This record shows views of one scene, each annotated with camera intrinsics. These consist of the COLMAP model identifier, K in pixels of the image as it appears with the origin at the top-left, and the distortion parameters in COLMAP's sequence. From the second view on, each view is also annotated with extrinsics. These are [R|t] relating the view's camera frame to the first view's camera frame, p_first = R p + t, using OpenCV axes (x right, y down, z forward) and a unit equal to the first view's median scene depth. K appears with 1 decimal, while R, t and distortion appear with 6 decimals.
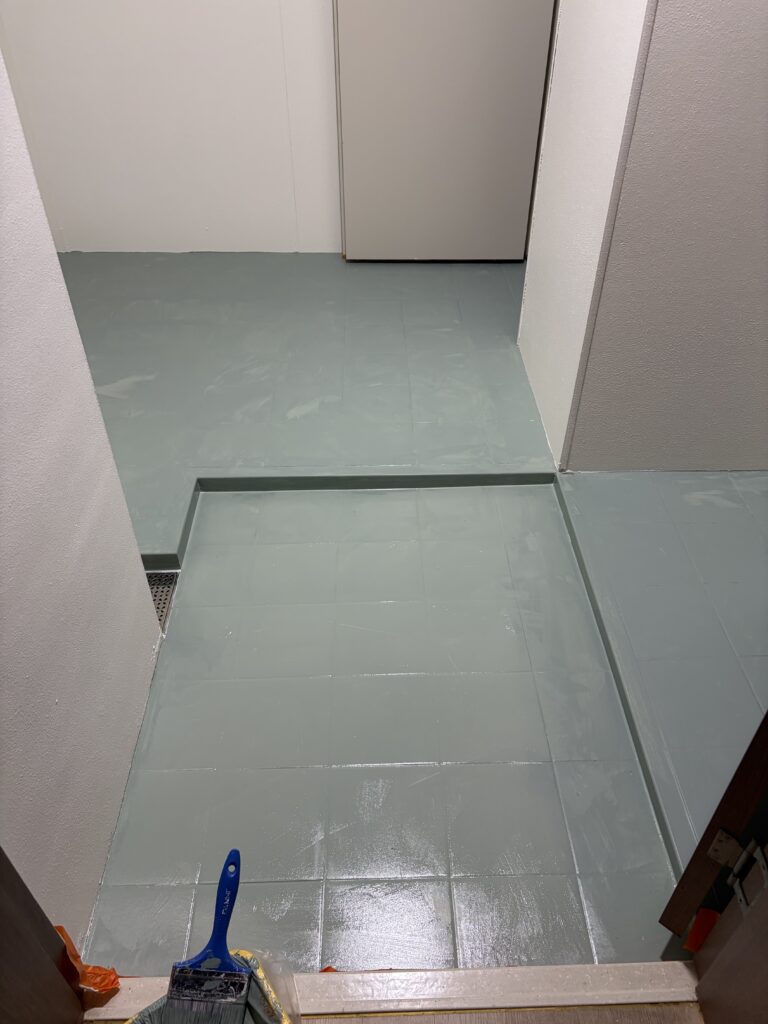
lens RADIAL K [[783.0, 0, 388.7], [0, 783.0, 505.9], [0, 0, 1]] dist [0.041723, -0.041125]
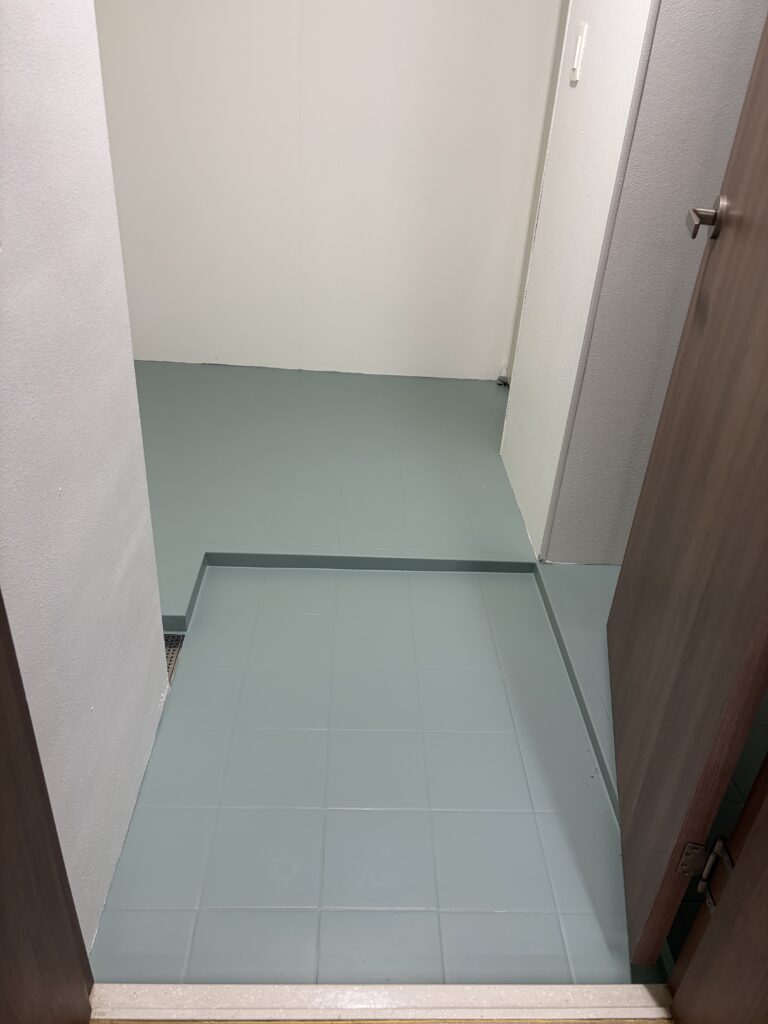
lens RADIAL K [[783.0, 0, 380.8], [0, 783.0, 517.7], [0, 0, 1]] dist [0.041723, -0.041125]
pose [[0.998607, 0.046654, 0.024666, -0.034847], [-0.042136, 0.986284, -0.159591, 0.085612], [-0.031774, 0.158329, 0.986875, -0.085627]]
